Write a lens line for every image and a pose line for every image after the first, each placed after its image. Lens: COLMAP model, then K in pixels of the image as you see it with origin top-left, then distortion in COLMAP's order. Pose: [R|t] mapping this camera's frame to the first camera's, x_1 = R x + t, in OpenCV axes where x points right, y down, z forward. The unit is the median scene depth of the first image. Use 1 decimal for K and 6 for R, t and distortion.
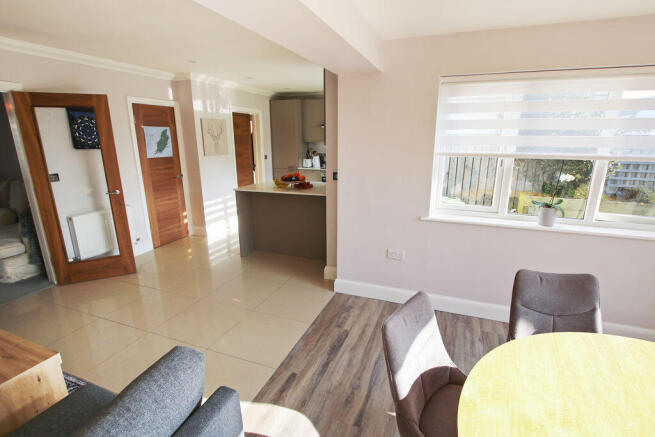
lens RADIAL K [[305.4, 0, 313.1], [0, 305.4, 219.6], [0, 0, 1]] dist [-0.019162, -0.000839]
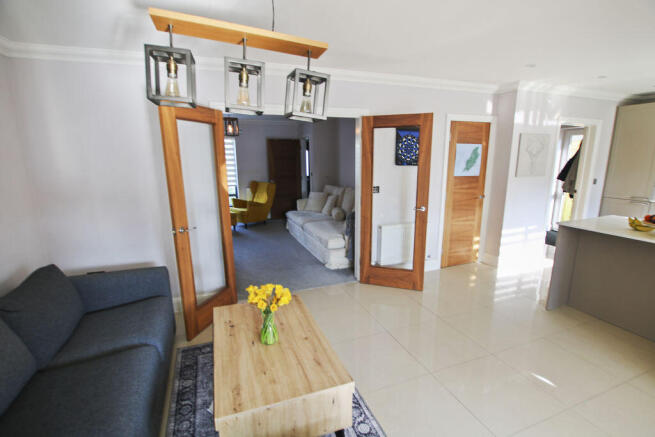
lens RADIAL K [[305.4, 0, 325.6], [0, 305.4, 222.6], [0, 0, 1]] dist [-0.019162, -0.000839]
pose [[0.658078, 0.155930, -0.736627, -0.079517], [-0.189866, 0.981072, 0.038054, -0.016976], [0.728618, 0.114817, 0.675228, 0.066104]]
